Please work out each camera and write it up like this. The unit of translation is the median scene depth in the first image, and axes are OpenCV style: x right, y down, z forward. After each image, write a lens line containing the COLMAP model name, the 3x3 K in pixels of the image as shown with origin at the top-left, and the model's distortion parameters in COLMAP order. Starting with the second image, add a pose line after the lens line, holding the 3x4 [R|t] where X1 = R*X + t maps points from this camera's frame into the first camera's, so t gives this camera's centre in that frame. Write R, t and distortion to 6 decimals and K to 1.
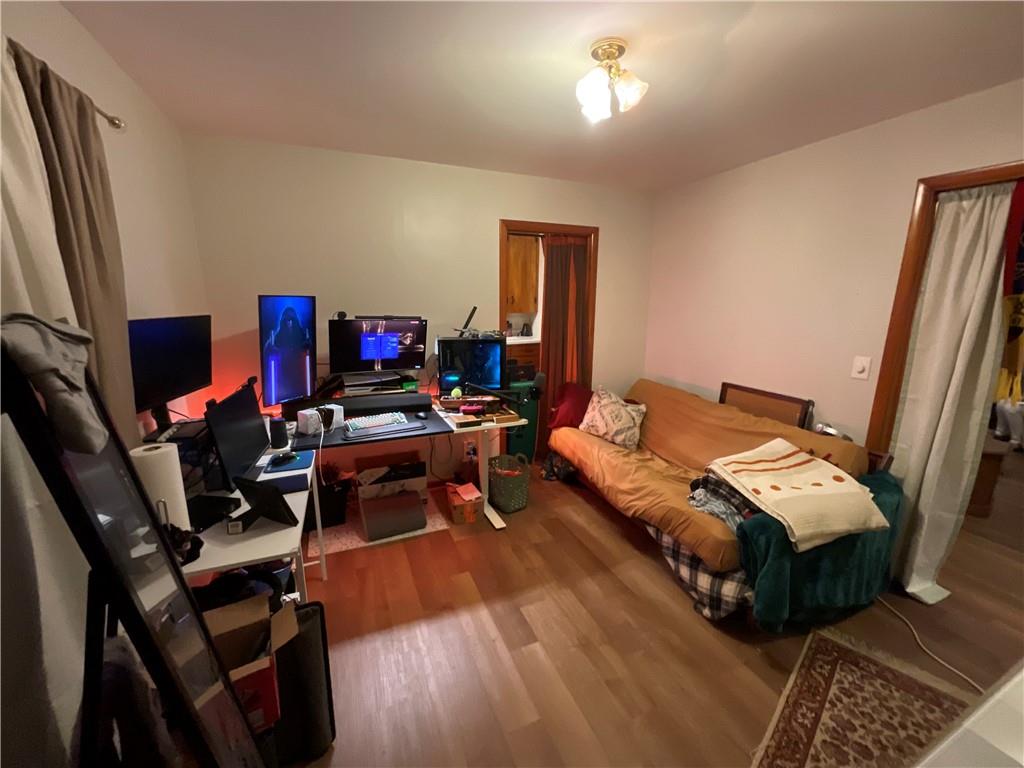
lens RADIAL K [[410.3, 0, 512.6], [0, 410.3, 388.0], [0, 0, 1]] dist [0.001783, -0.000127]
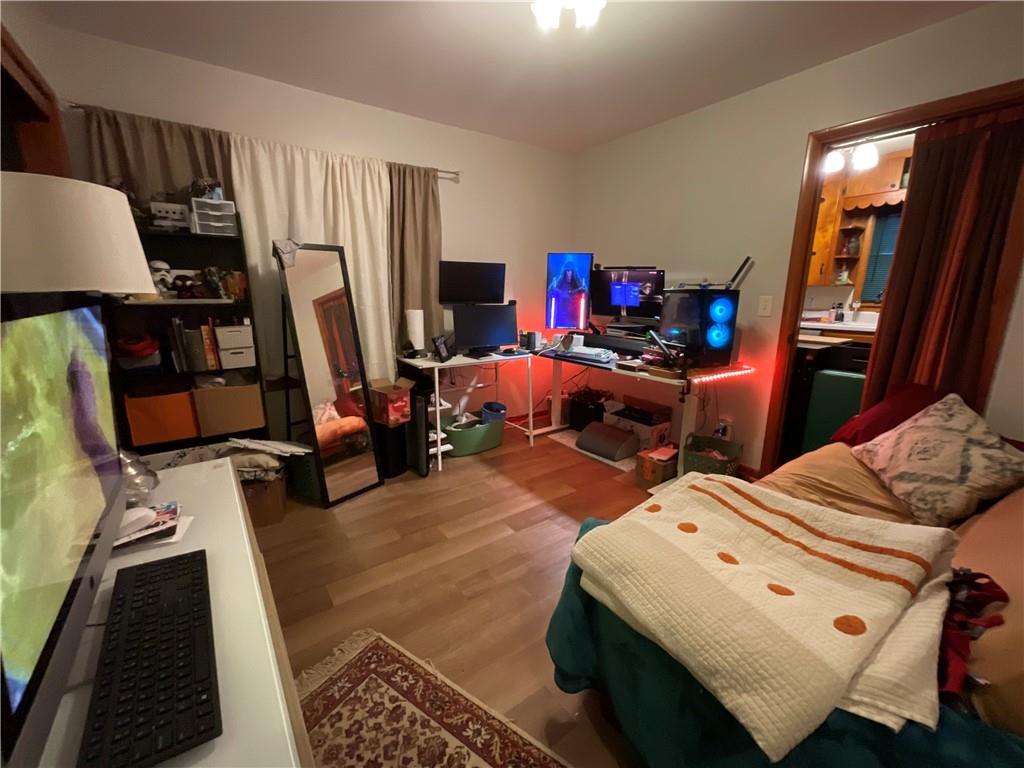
lens RADIAL K [[410.3, 0, 512.6], [0, 410.3, 388.0], [0, 0, 1]] dist [0.001783, -0.000127]
pose [[0.218522, 0.222779, -0.950062, 0.778215], [-0.214579, 0.960732, 0.175926, 0.017212], [0.951947, 0.165420, 0.257744, 0.450969]]
